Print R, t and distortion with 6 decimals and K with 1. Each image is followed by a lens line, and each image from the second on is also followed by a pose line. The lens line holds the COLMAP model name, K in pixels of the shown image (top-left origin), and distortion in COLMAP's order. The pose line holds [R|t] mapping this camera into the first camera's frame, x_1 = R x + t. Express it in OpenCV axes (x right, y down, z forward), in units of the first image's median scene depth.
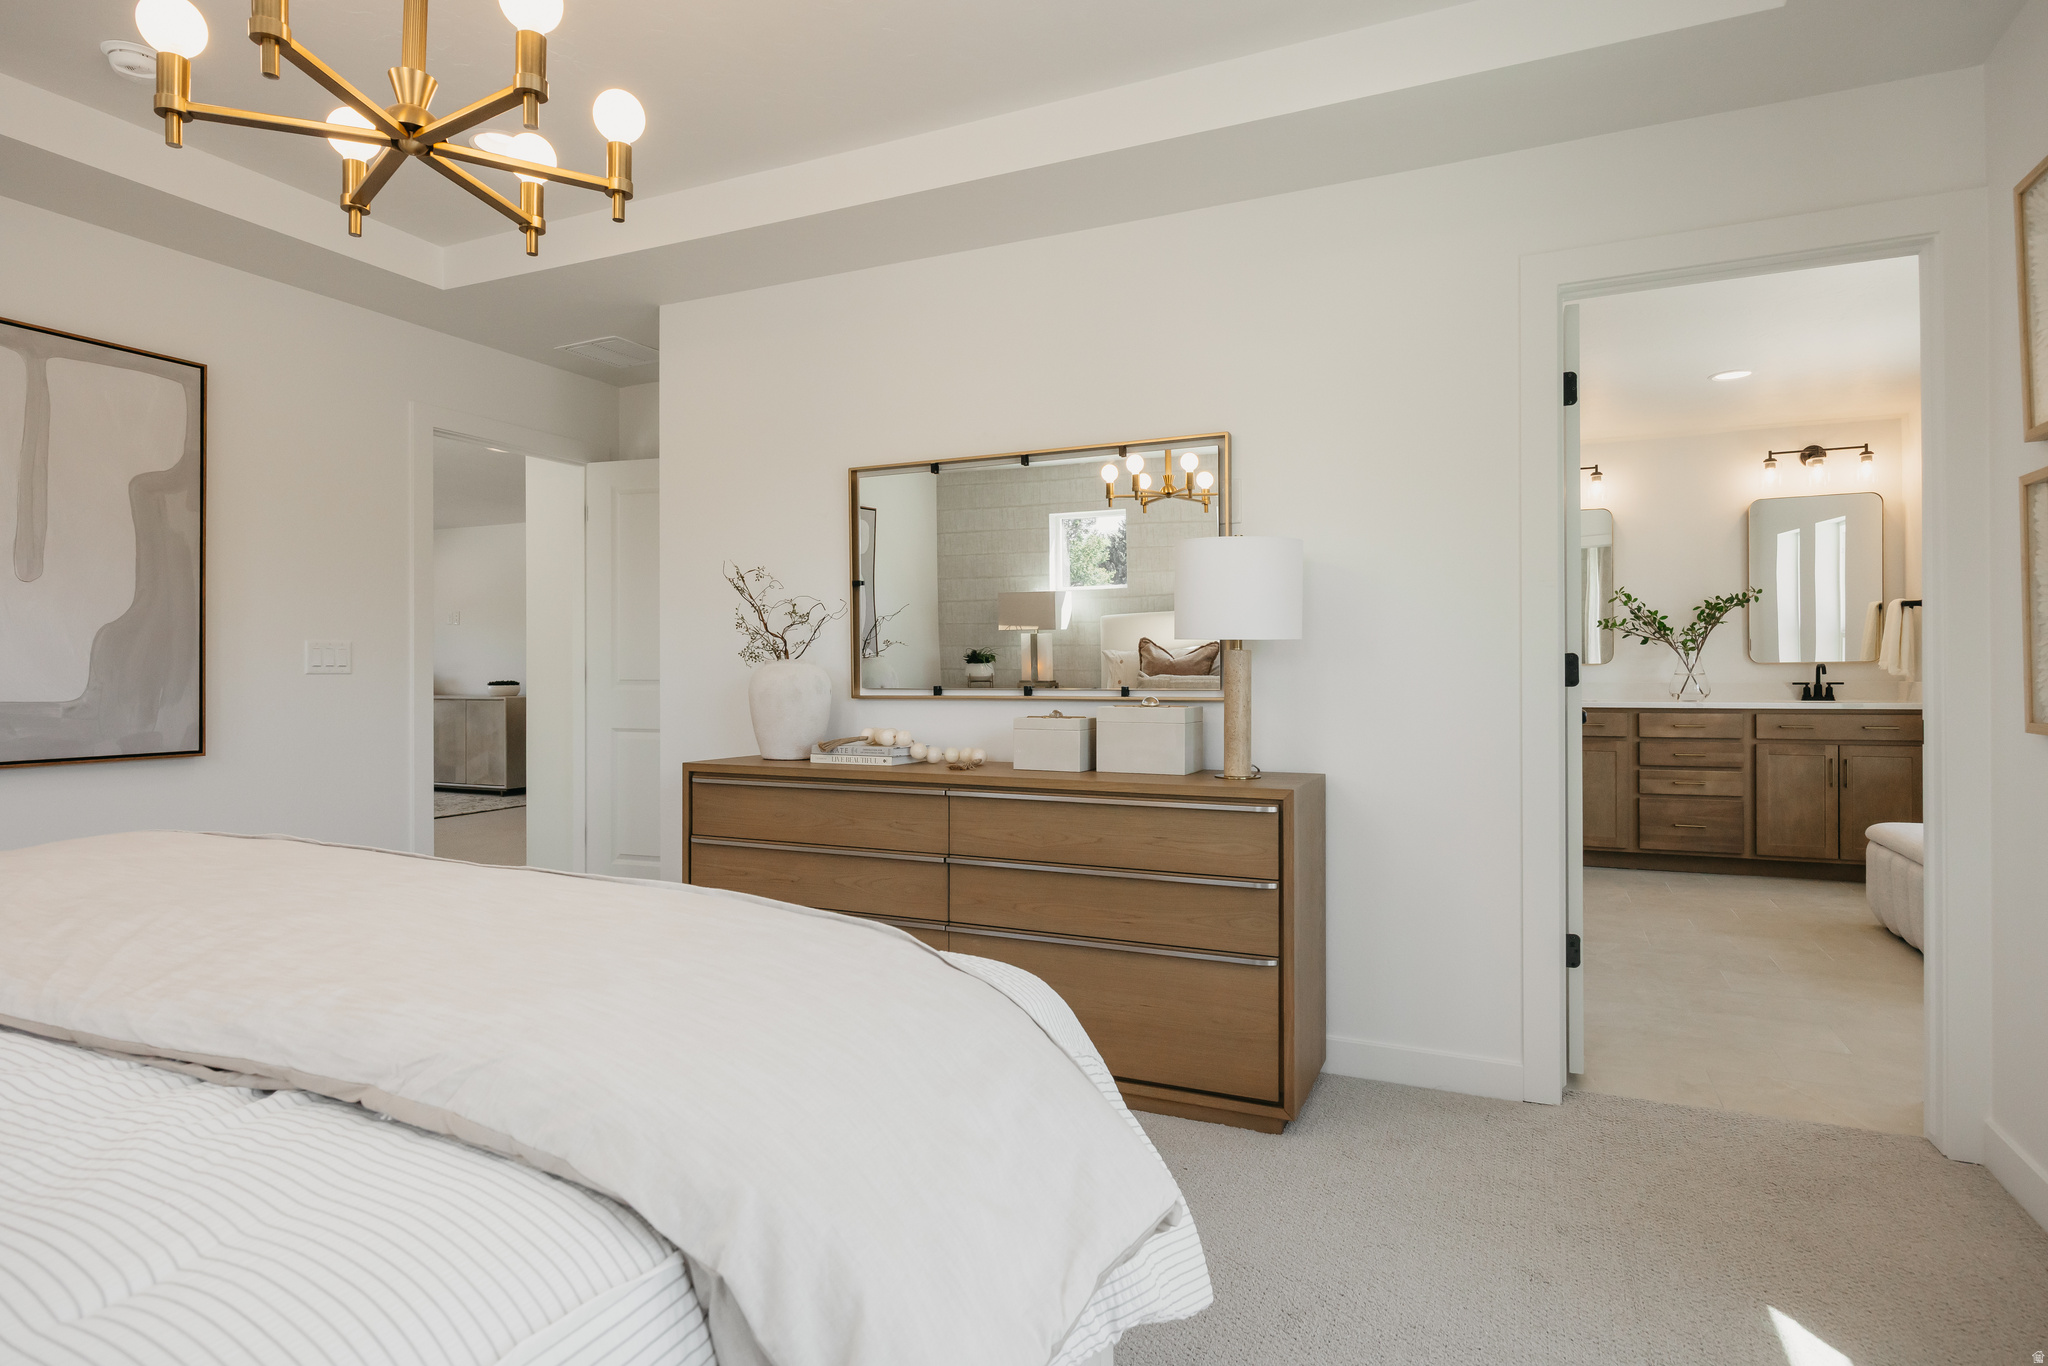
lens RADIAL K [[1075.5, 0, 1022.0], [0, 1075.5, 683.3], [0, 0, 1]] dist [-0.014503, 0.001294]
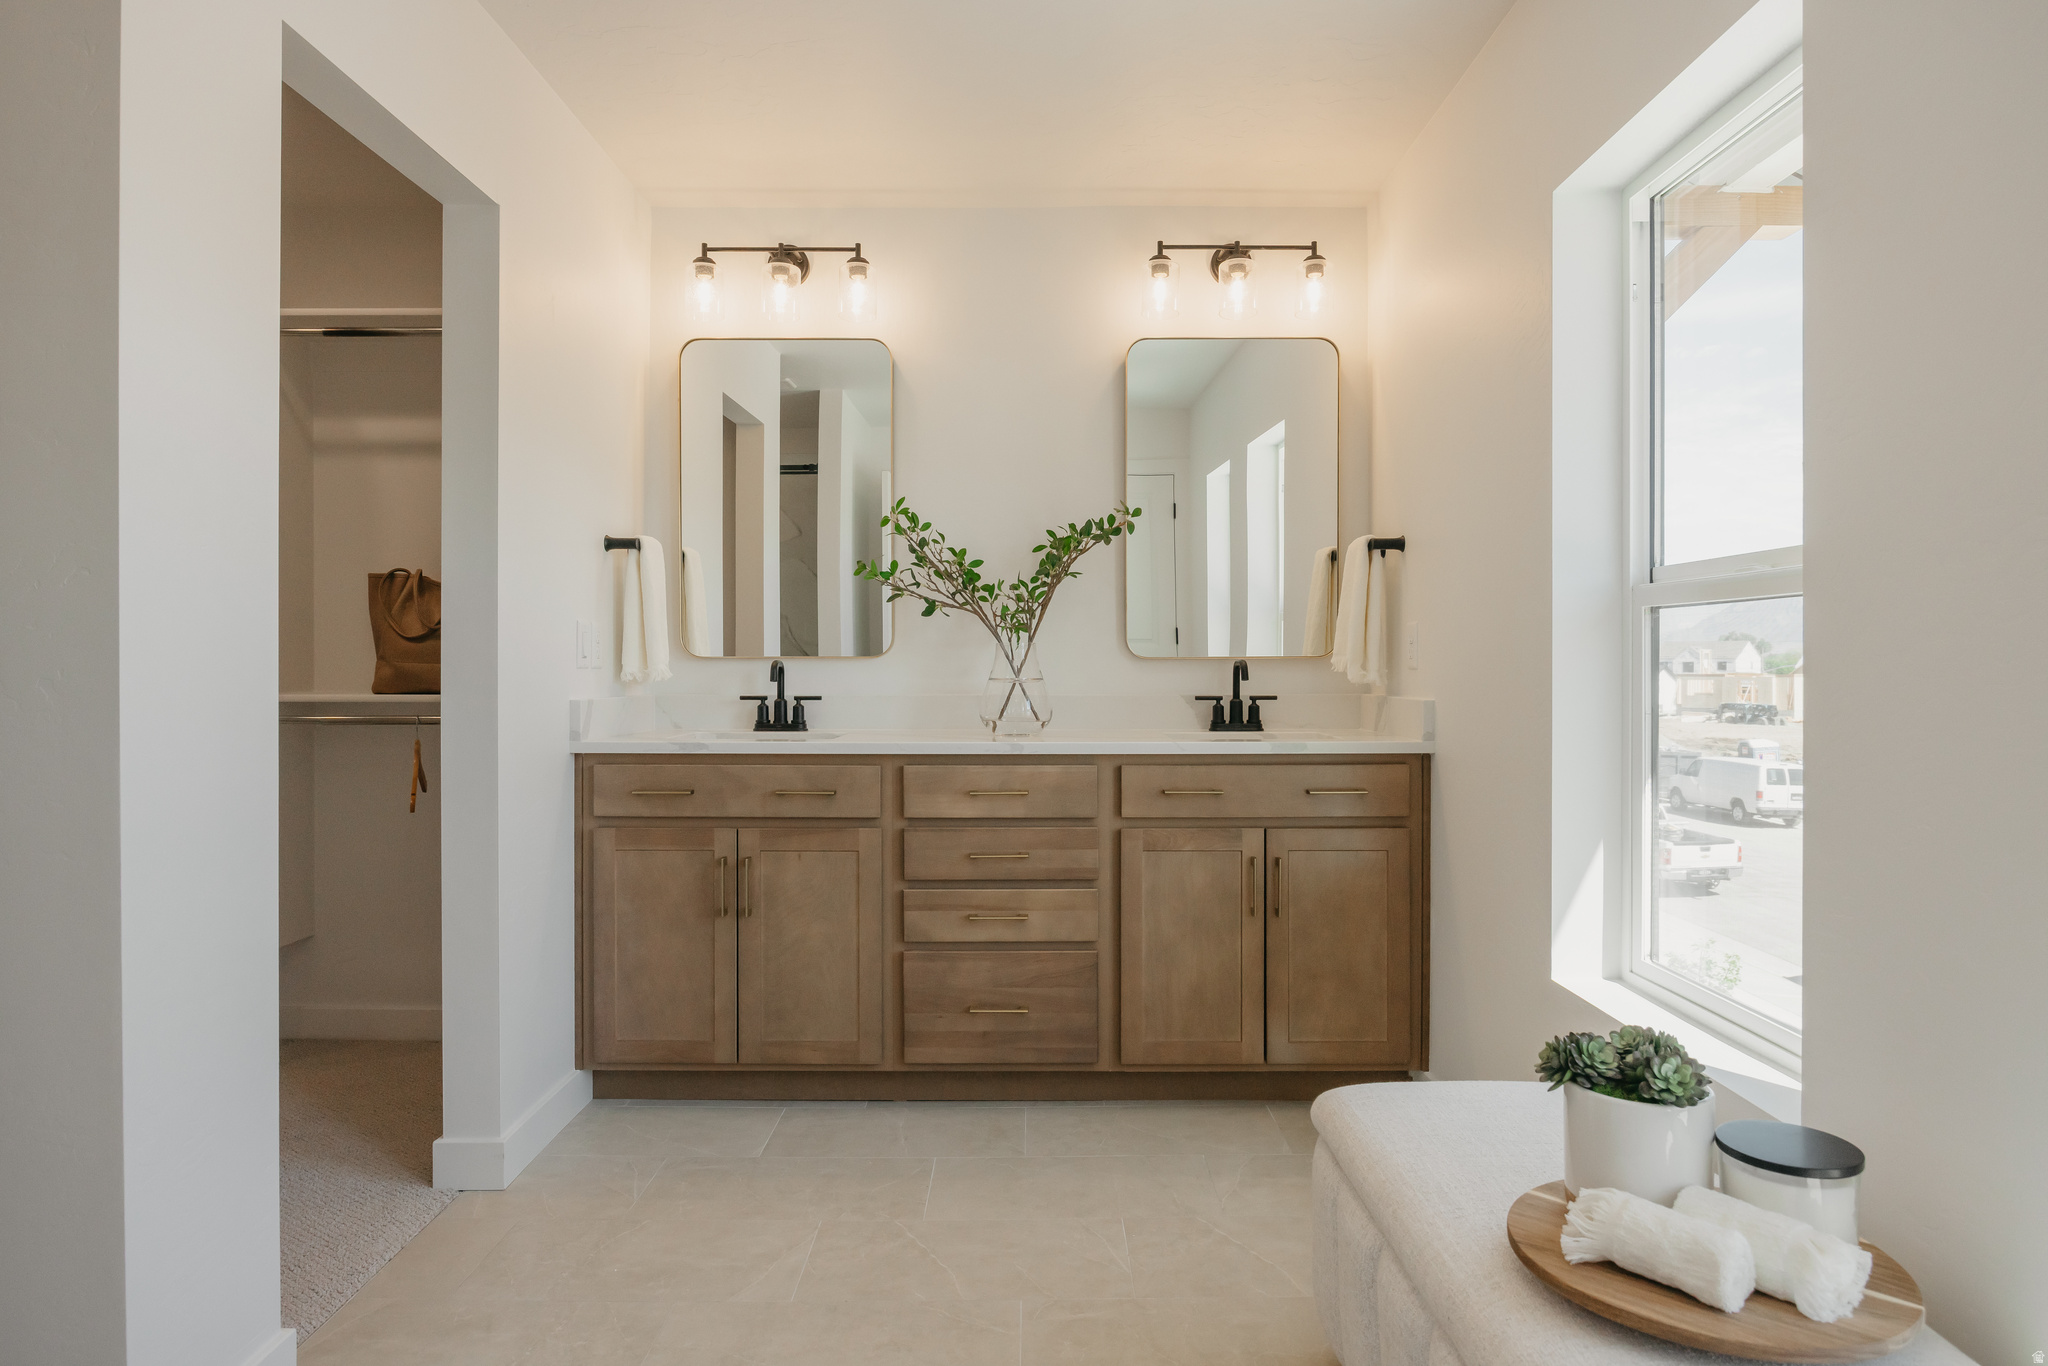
lens RADIAL K [[1235.9, 0, 1025.2], [0, 1235.9, 678.8], [0, 0, 1]] dist [-0.002736, 0.000263]
pose [[0.903320, 0.001959, 0.428963, 0.399419], [-0.002518, 0.999997, 0.000735, -0.009529], [-0.428960, -0.001745, 0.903322, 0.506211]]
